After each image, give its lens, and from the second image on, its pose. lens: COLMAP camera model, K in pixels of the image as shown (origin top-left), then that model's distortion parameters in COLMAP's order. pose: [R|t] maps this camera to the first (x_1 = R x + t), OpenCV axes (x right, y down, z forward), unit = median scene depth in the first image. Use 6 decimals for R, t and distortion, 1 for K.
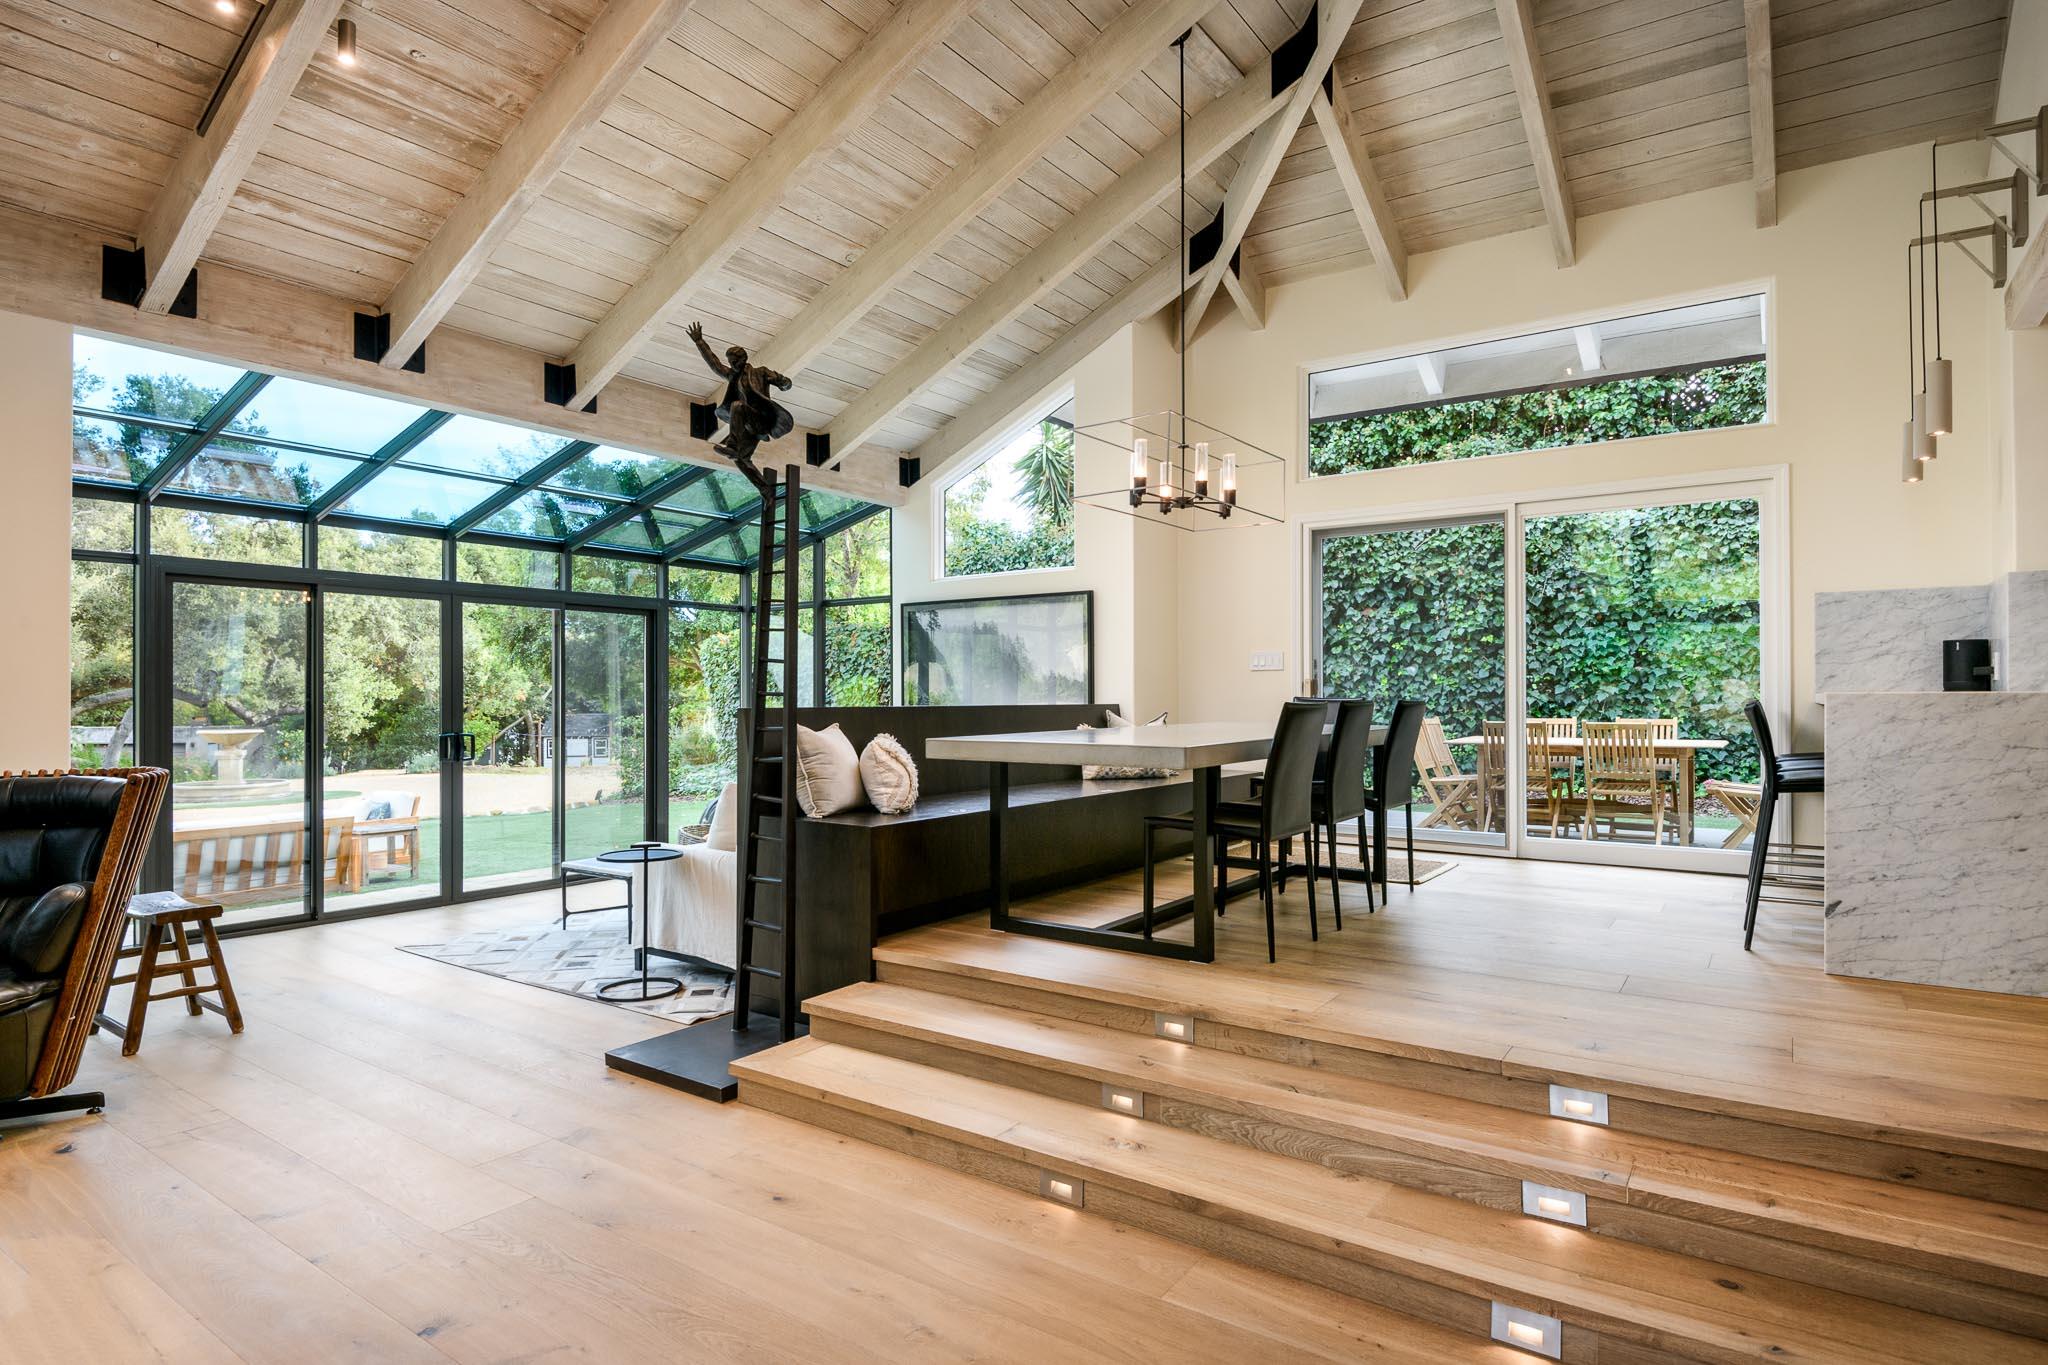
lens RADIAL K [[1078.2, 0, 1049.0], [0, 1078.2, 685.6], [0, 0, 1]] dist [0.007430, 0.000003]
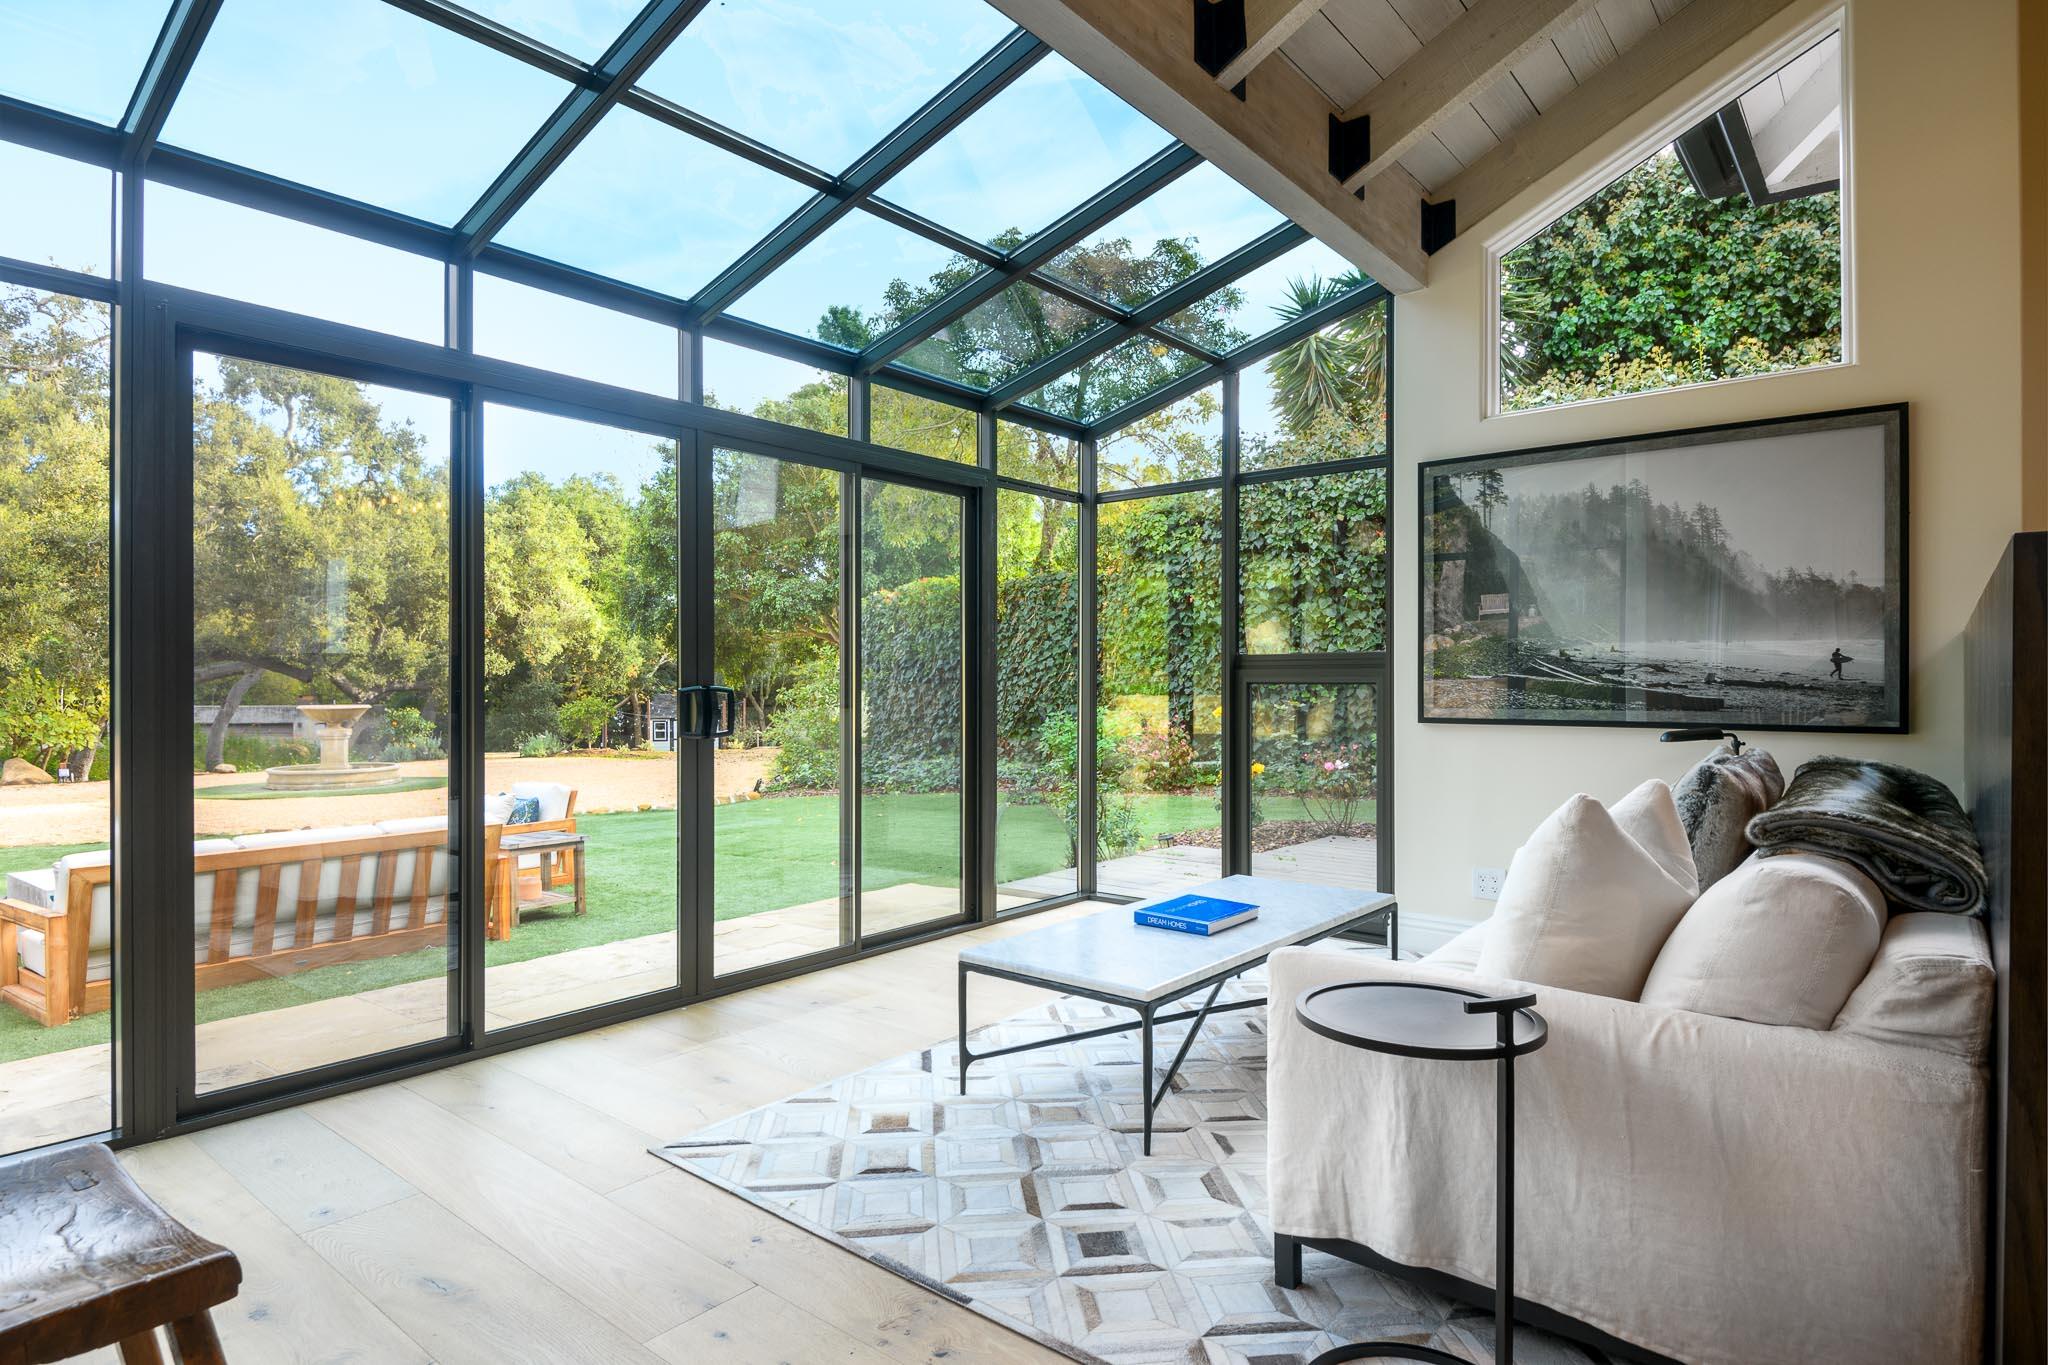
lens RADIAL K [[1083.0, 0, 977.0], [0, 1083.0, 672.3], [0, 0, 1]] dist [0.025706, -0.000361]
pose [[0.992822, -0.002087, -0.119587, -0.238802], [0.002140, 0.999998, 0.000314, 0.025801], [0.119586, -0.000567, 0.992824, 0.327211]]
